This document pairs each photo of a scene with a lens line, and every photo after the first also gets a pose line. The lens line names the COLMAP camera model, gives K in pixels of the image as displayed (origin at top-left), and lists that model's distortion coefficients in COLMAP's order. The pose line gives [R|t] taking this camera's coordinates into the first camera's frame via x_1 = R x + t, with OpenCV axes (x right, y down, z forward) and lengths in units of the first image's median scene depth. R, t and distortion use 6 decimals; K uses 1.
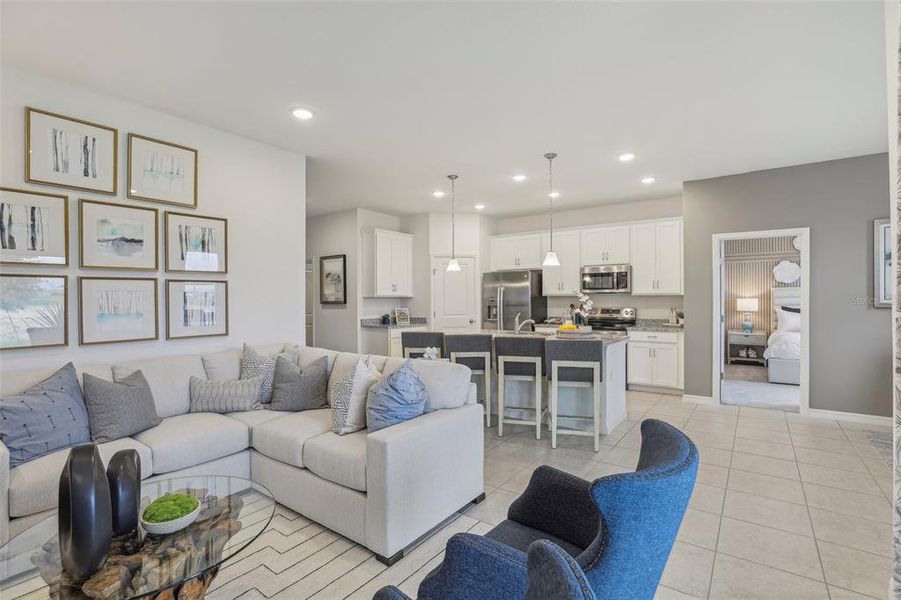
lens RADIAL K [[424.7, 0, 450.5], [0, 424.7, 300.0], [0, 0, 1]] dist [-0.063926, 0.019117]
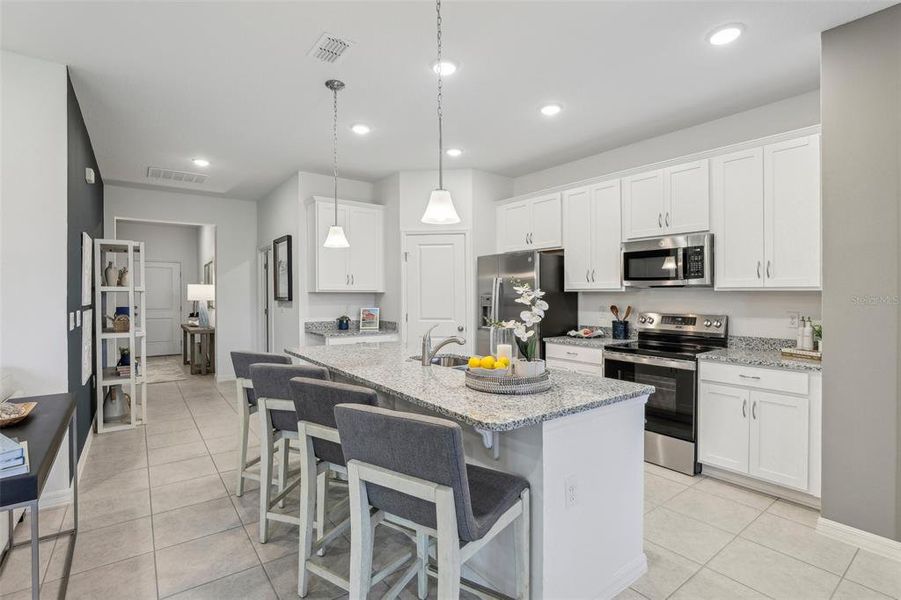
lens RADIAL K [[425.7, 0, 445.5], [0, 425.7, 295.4], [0, 0, 1]] dist [-0.064644, 0.024329]
pose [[0.954246, 0.007037, -0.298940, 0.476740], [-0.007641, 0.999970, -0.000853, -0.005054], [0.298925, 0.003098, 0.954271, 0.725159]]
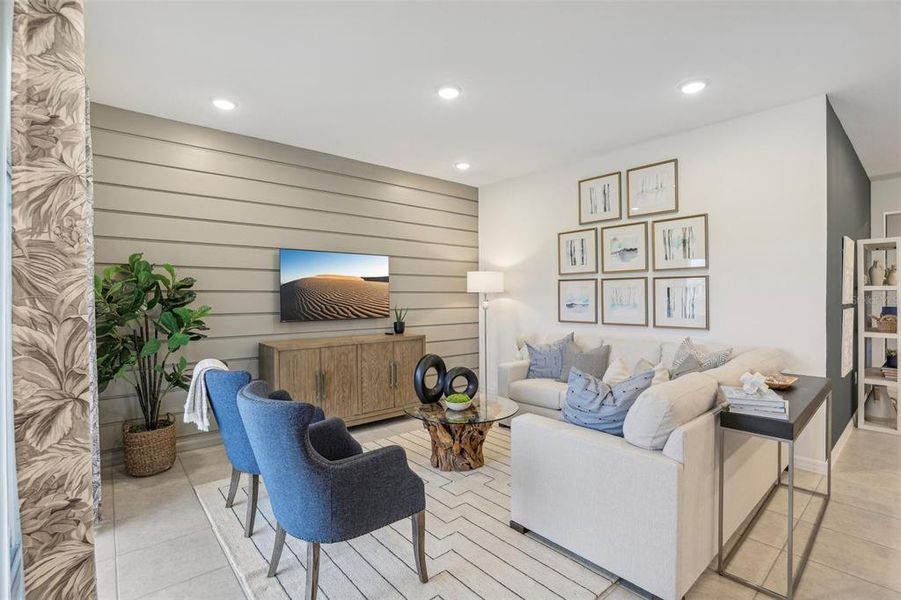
lens RADIAL K [[425.7, 0, 445.5], [0, 425.7, 295.4], [0, 0, 1]] dist [-0.064644, 0.024329]
pose [[-0.246380, 0.006708, -0.969150, 0.618716], [0.000773, 0.999977, 0.006725, -0.005712], [0.969173, 0.000908, -0.246379, 0.671080]]
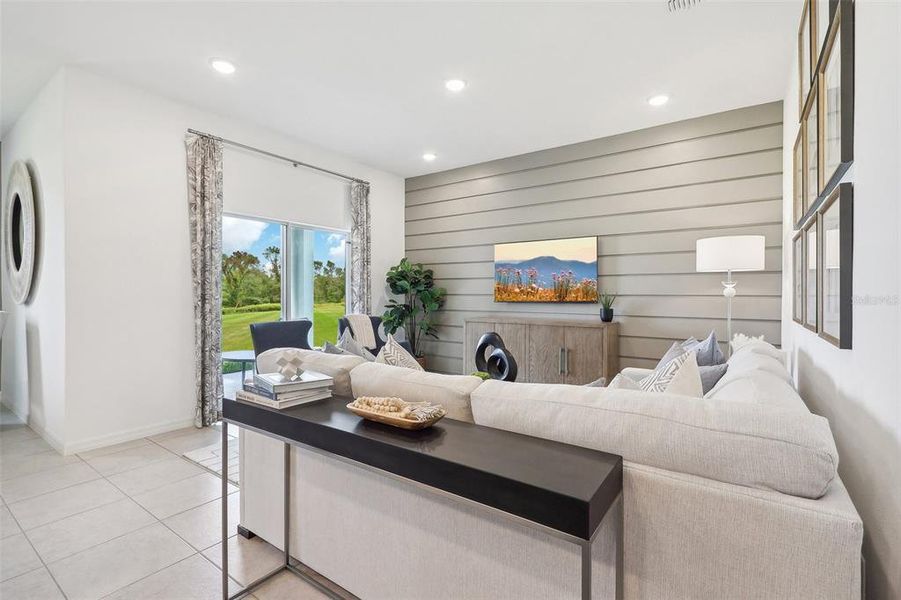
lens RADIAL K [[425.7, 0, 445.5], [0, 425.7, 295.4], [0, 0, 1]] dist [-0.064644, 0.024329]
pose [[-0.999977, 0.006759, 0.000453, -0.230818], [0.006765, 0.999884, 0.013615, 0.031947], [-0.000361, 0.013618, -0.999907, 1.433360]]
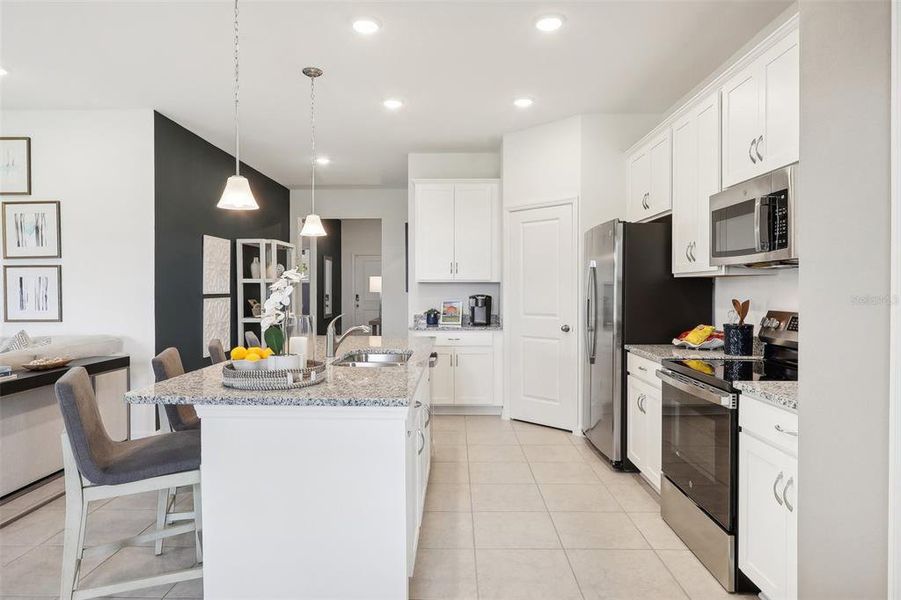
lens RADIAL K [[535.2, 0, 450.8], [0, 535.2, 296.5], [0, 0, 1]] dist [-0.000598, 0.000062]
pose [[0.579007, 0.016047, -0.815165, 1.059048], [-0.004847, 0.999856, 0.016241, 0.002209], [0.815308, -0.005452, 0.579001, 1.075517]]
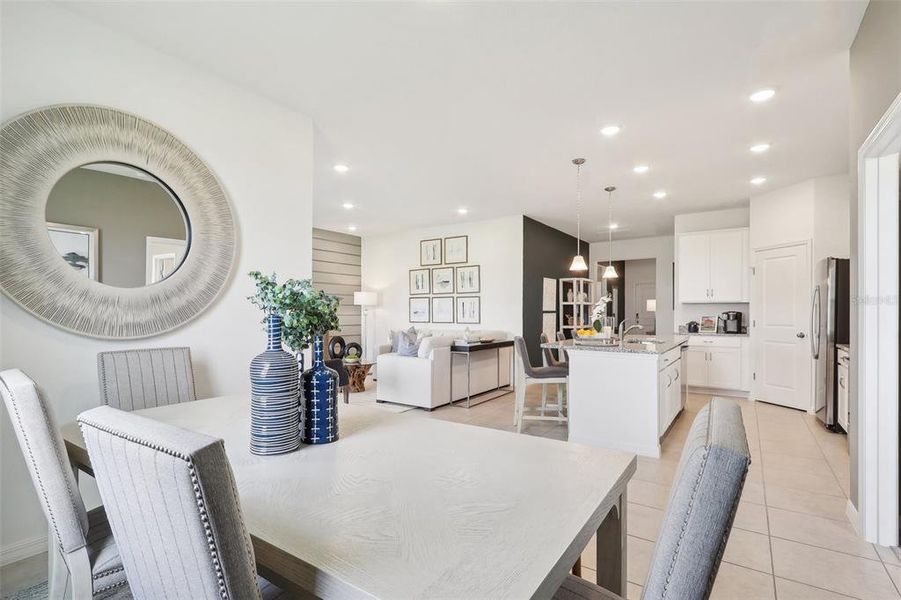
lens RADIAL K [[434.8, 0, 444.2], [0, 434.8, 312.8], [0, 0, 1]] dist [0.009495, -0.000125]
pose [[0.024902, 0.008222, -0.999656, 1.610119], [-0.002864, 0.999963, 0.008153, 0.017206], [0.999686, 0.002660, 0.024925, 0.822779]]
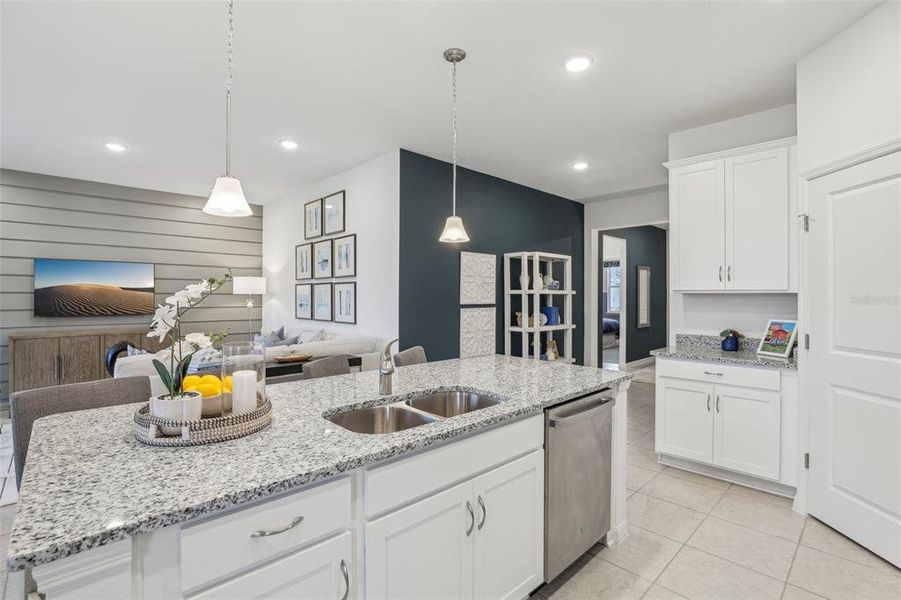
lens RADIAL K [[425.7, 0, 445.5], [0, 425.7, 295.4], [0, 0, 1]] dist [-0.064644, 0.024329]
pose [[-0.175822, 0.003689, -0.984415, 0.742105], [-0.003226, 0.999985, 0.004323, -0.011551], [0.984417, 0.003936, -0.175808, 1.586052]]
